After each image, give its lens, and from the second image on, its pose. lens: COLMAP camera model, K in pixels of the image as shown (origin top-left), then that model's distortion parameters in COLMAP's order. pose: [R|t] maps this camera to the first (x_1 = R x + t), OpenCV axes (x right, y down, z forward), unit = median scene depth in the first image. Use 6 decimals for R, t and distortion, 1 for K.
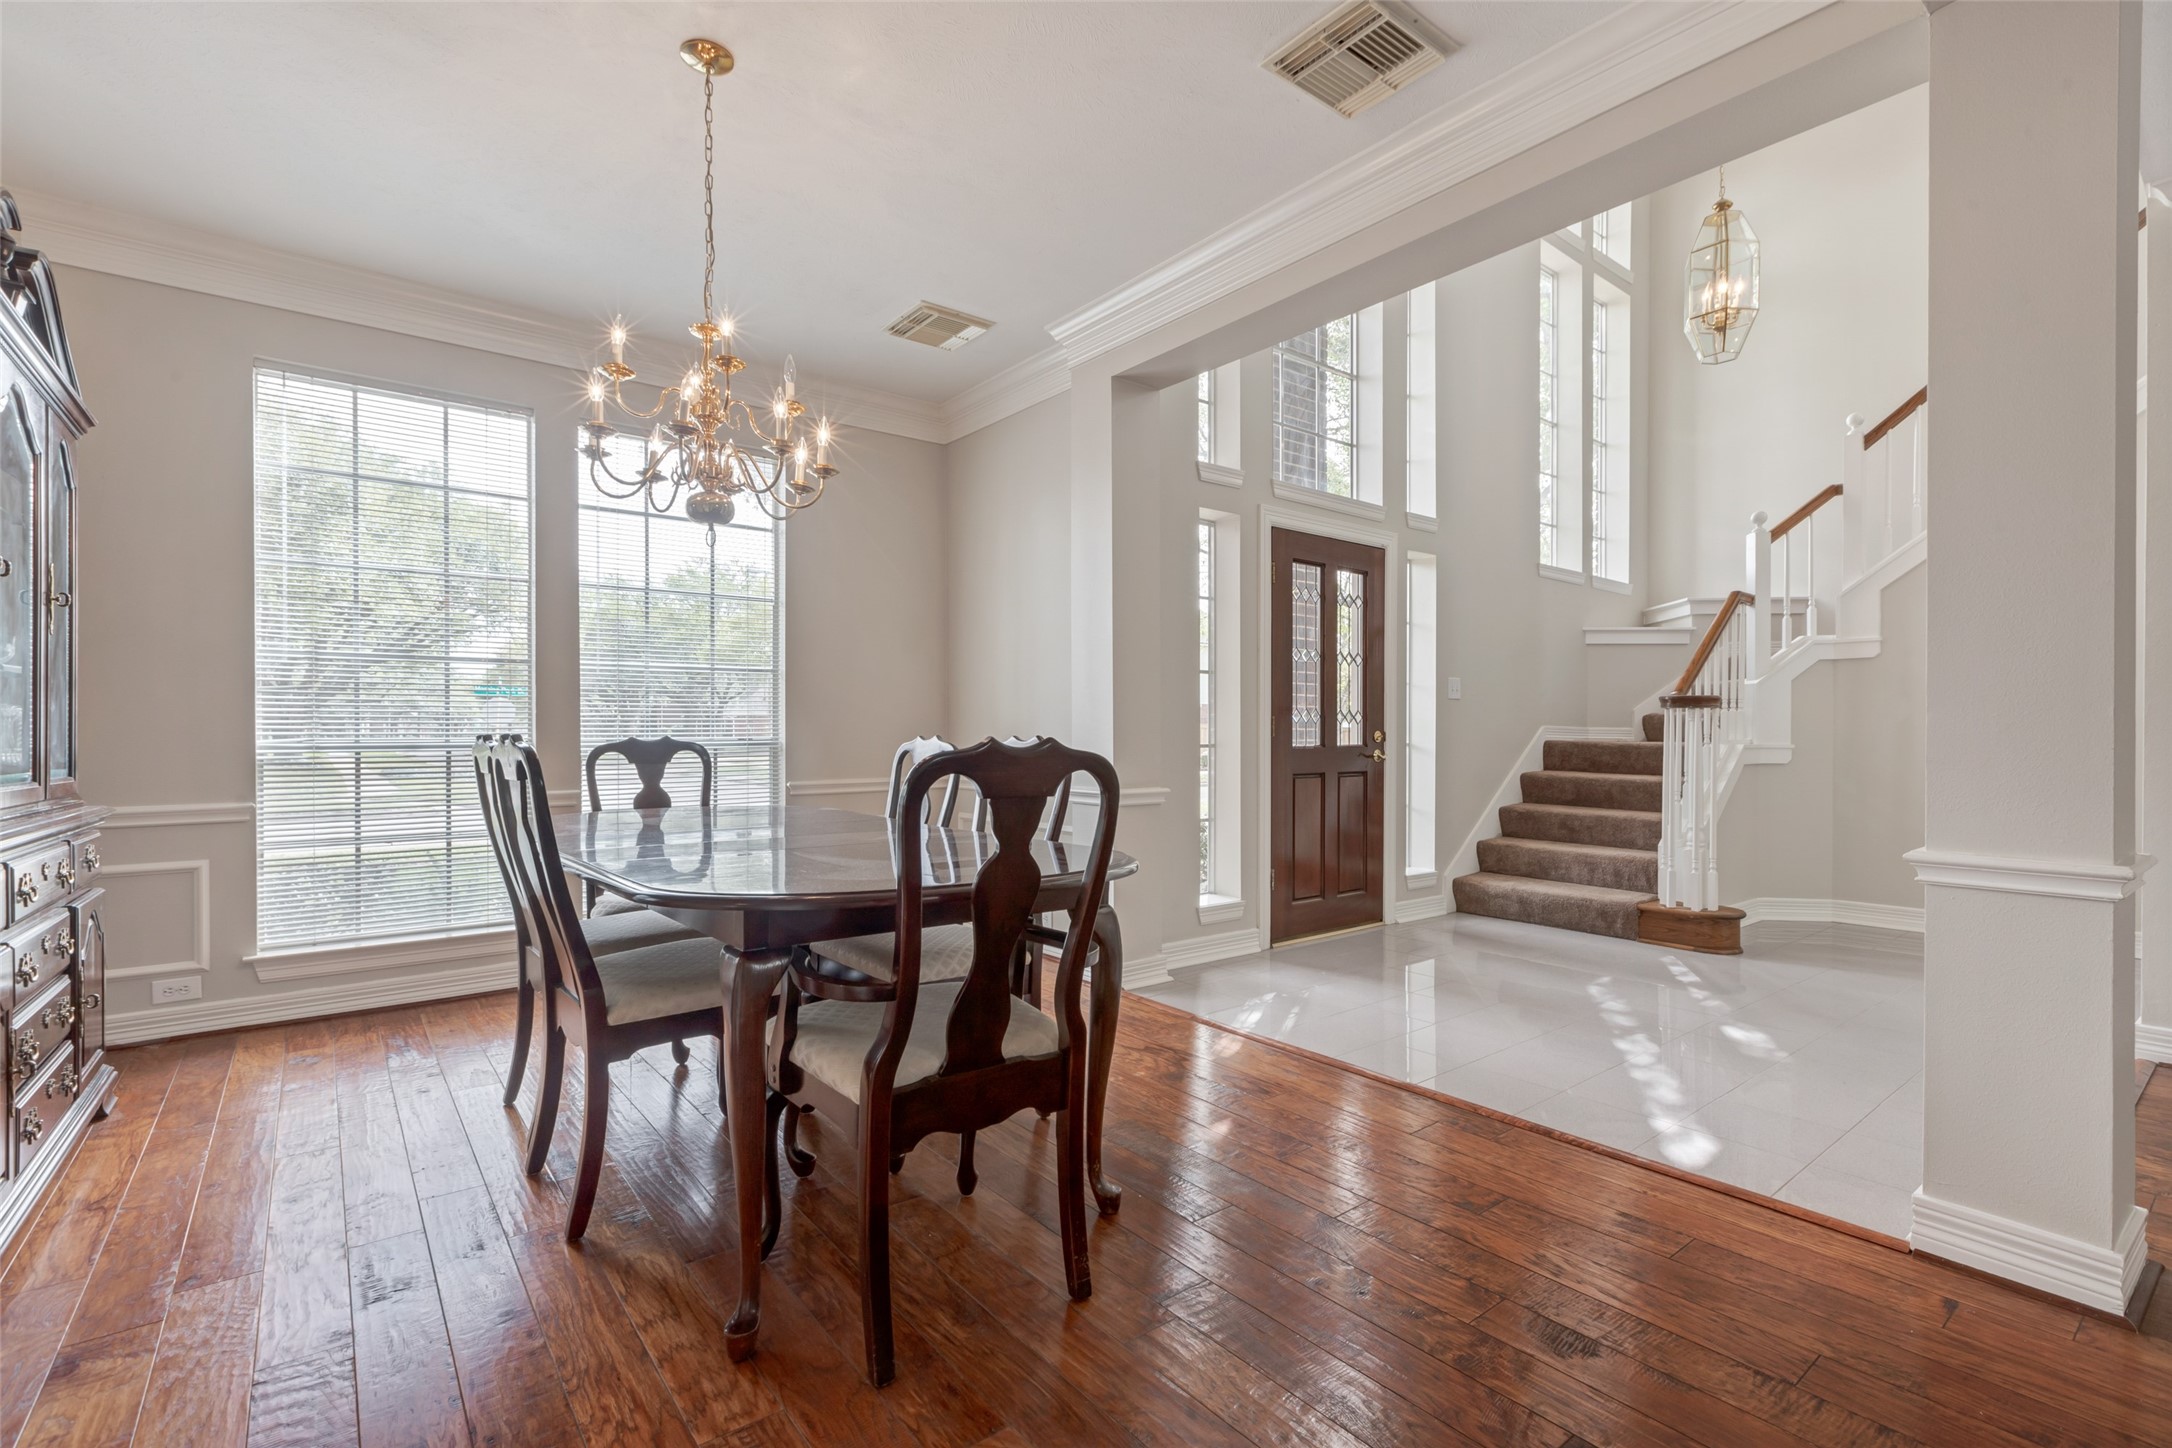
lens RADIAL K [[985.9, 0, 1087.6], [0, 985.9, 732.0], [0, 0, 1]] dist [-0.002536, 0.003238]
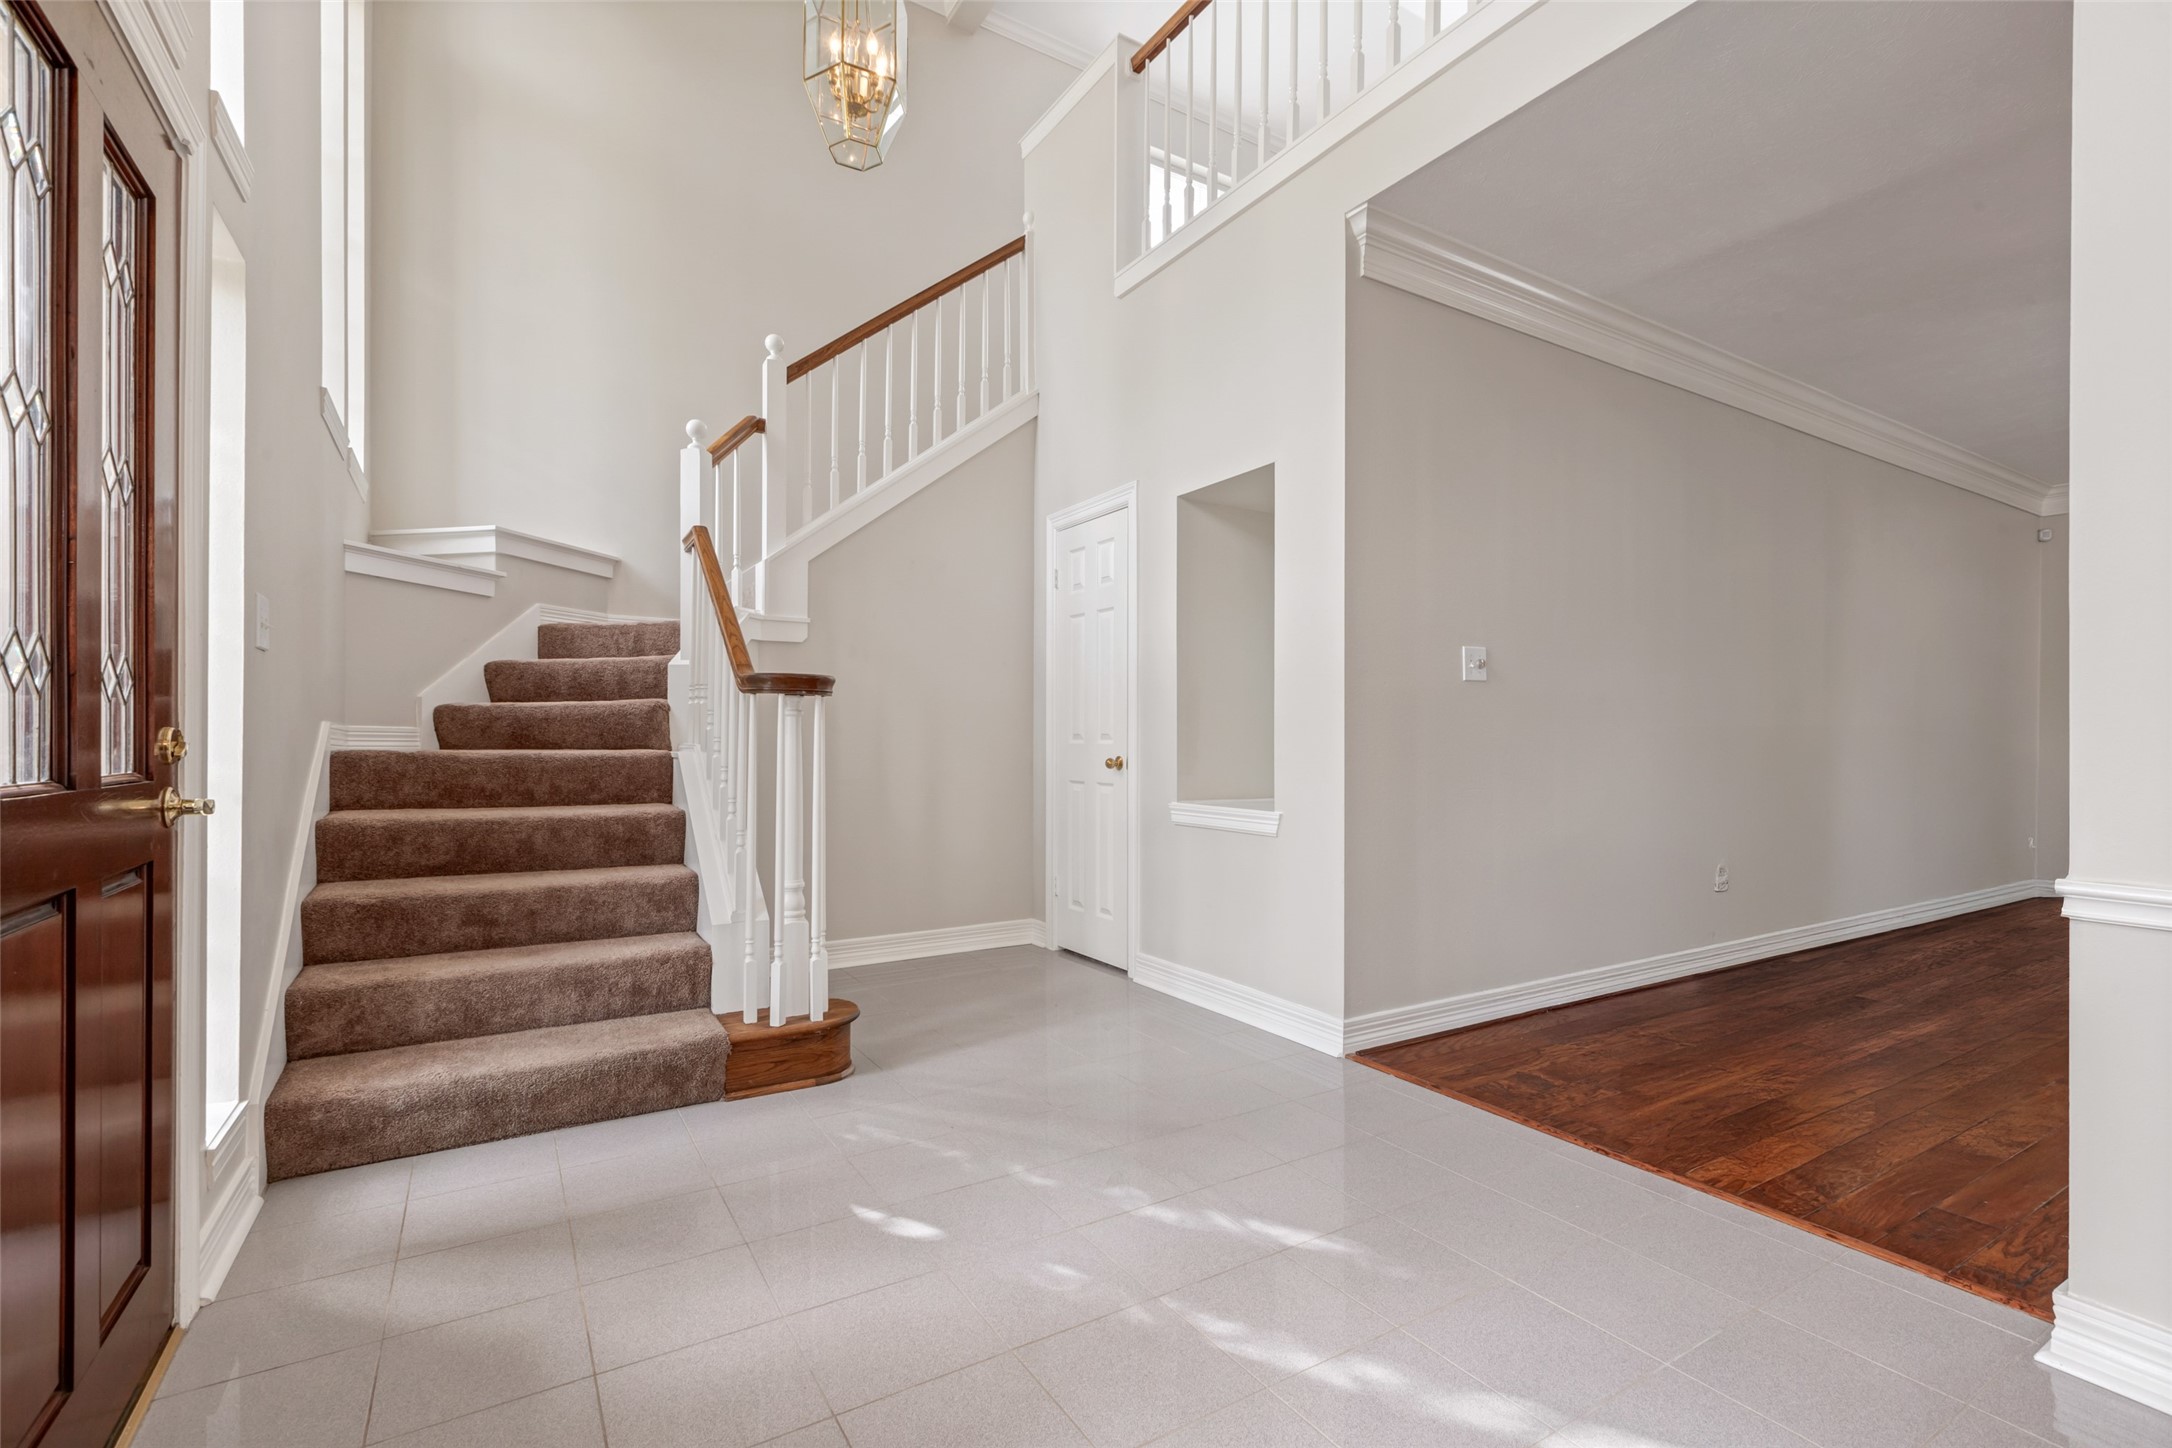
lens RADIAL K [[985.9, 0, 1092.6], [0, 985.9, 729.3], [0, 0, 1]] dist [-0.002536, 0.003238]
pose [[0.089158, 0.011068, 0.995956, 0.009690], [0.002342, 0.999933, -0.011322, 0.005548], [-0.996015, 0.003342, 0.089126, 0.676795]]
